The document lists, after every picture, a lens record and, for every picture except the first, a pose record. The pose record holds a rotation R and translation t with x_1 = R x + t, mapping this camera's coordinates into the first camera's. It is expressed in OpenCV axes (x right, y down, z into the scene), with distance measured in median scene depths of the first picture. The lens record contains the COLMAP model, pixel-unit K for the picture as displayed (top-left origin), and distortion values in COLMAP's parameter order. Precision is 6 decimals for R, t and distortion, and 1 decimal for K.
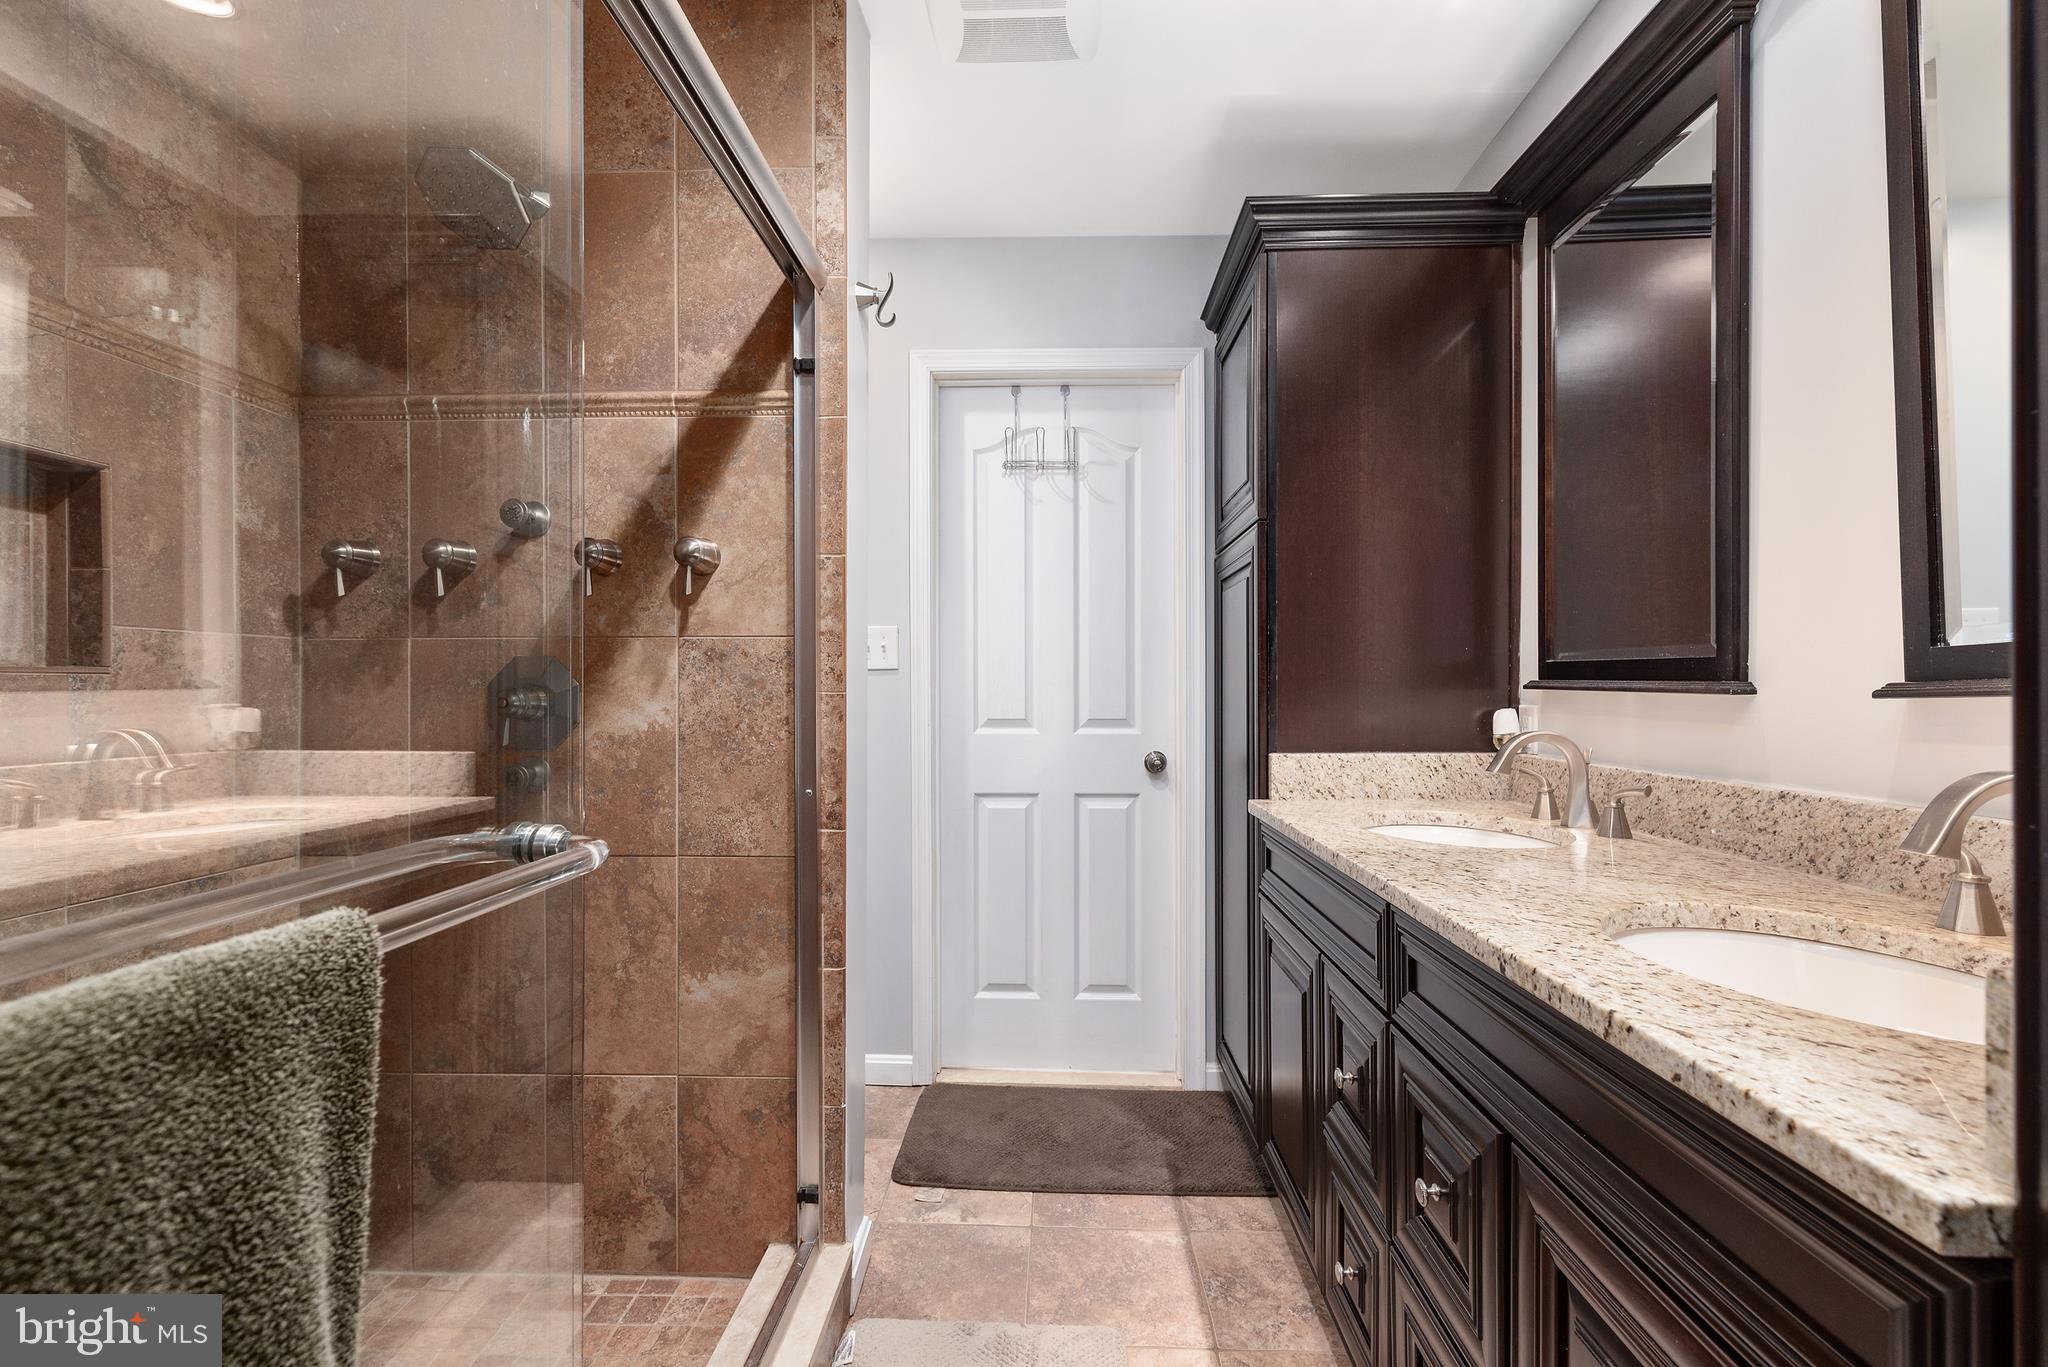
lens RADIAL K [[881.9, 0, 1027.4], [0, 881.9, 687.3], [0, 0, 1]] dist [0.001687, -0.000195]
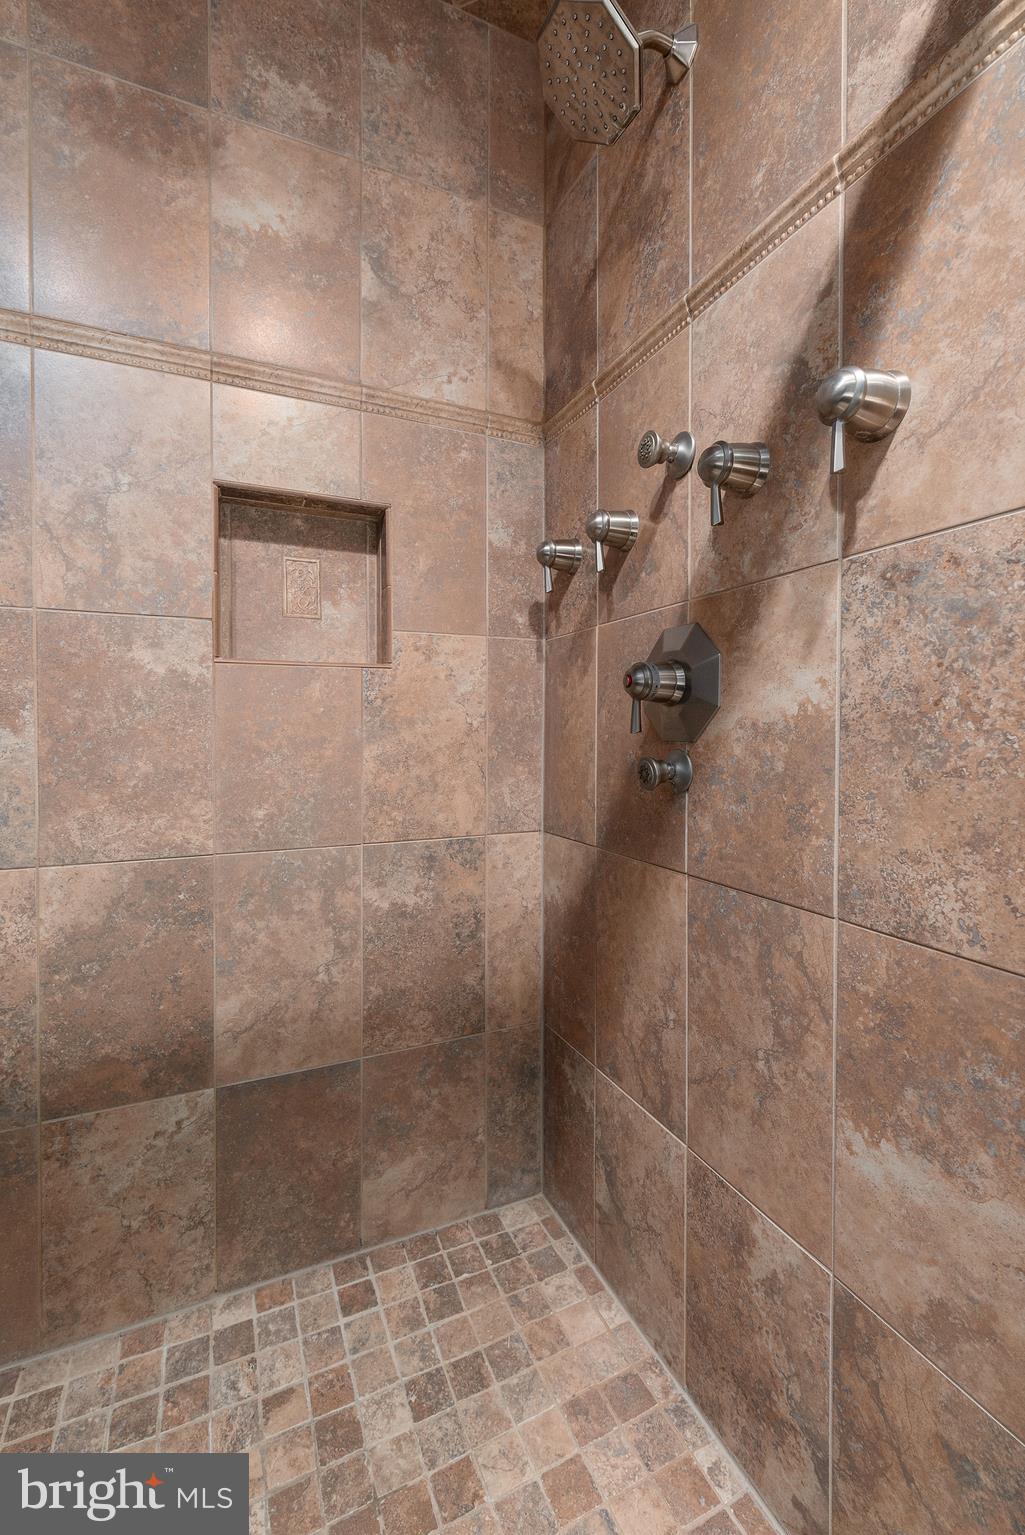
lens RADIAL K [[661.0, 0, 500.7], [0, 661.0, 741.2], [0, 0, 1]] dist [0.001687, -0.000195]
pose [[0.430897, 0.014270, -0.902288, -0.085370], [0.000323, 0.999872, 0.015968, 0.060897], [0.902401, -0.007172, 0.430837, 0.594279]]
